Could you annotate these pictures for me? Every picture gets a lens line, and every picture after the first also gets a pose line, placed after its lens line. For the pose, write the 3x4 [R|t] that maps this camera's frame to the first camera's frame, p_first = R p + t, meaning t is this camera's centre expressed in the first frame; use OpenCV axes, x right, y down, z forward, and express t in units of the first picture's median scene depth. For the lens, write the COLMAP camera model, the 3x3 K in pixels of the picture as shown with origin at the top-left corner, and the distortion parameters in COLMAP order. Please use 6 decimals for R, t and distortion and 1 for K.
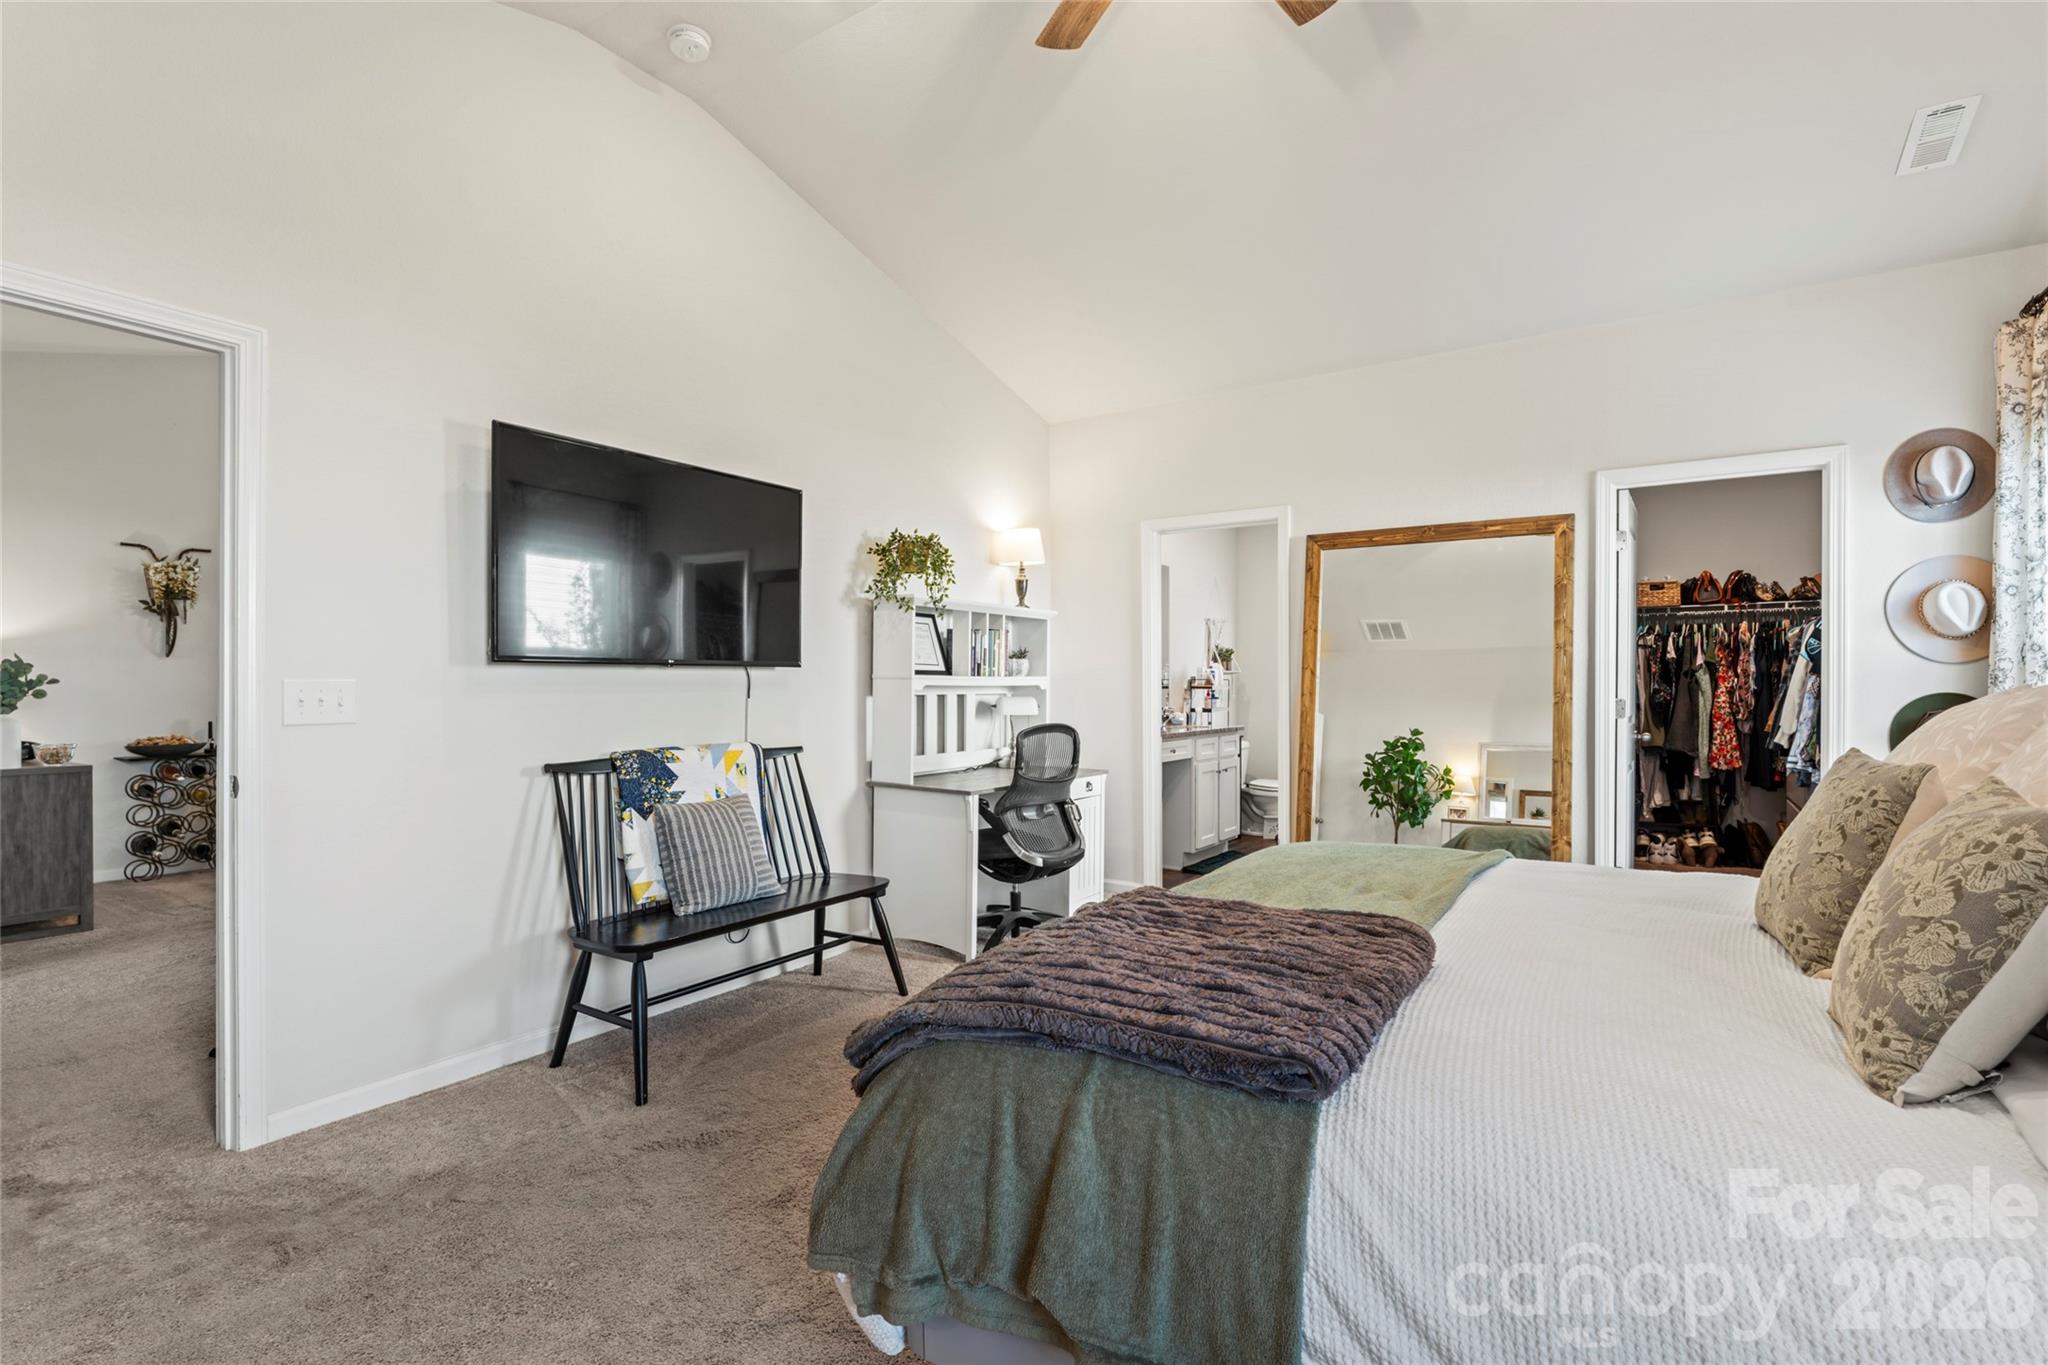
lens RADIAL K [[955.3, 0, 1029.9], [0, 955.3, 688.5], [0, 0, 1]] dist [-0.002014, -0.000500]
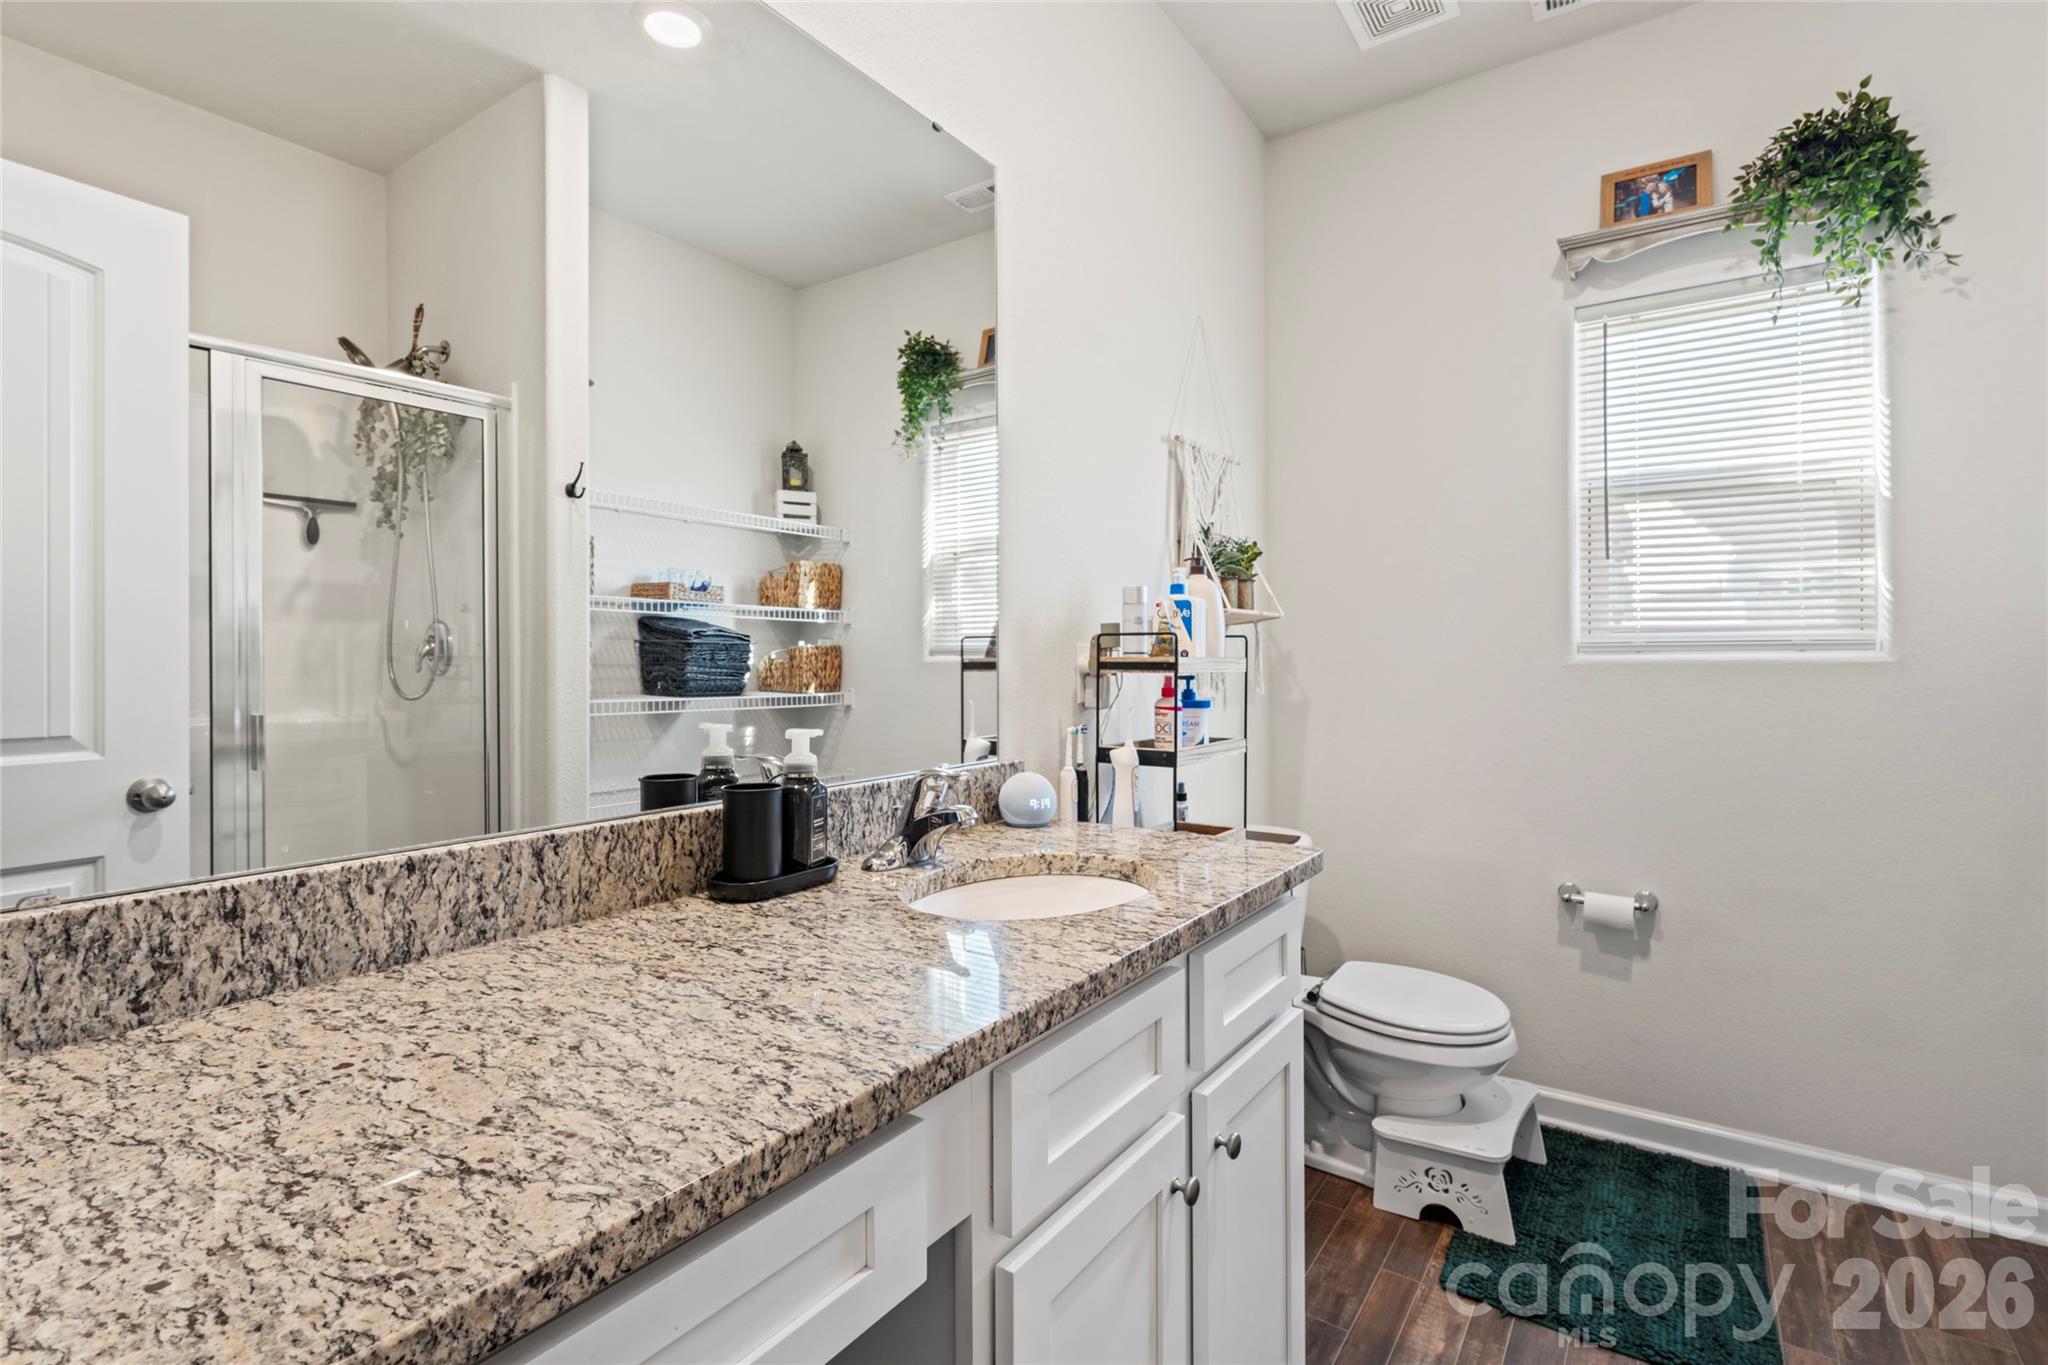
lens RADIAL K [[955.3, 0, 1032.8], [0, 955.3, 675.9], [0, 0, 1]] dist [-0.002014, -0.000500]
pose [[0.999936, 0.011297, 0.000722, 0.148239], [-0.011299, 0.999933, 0.002406, 0.001494], [-0.000695, -0.002414, 0.999997, 0.732045]]
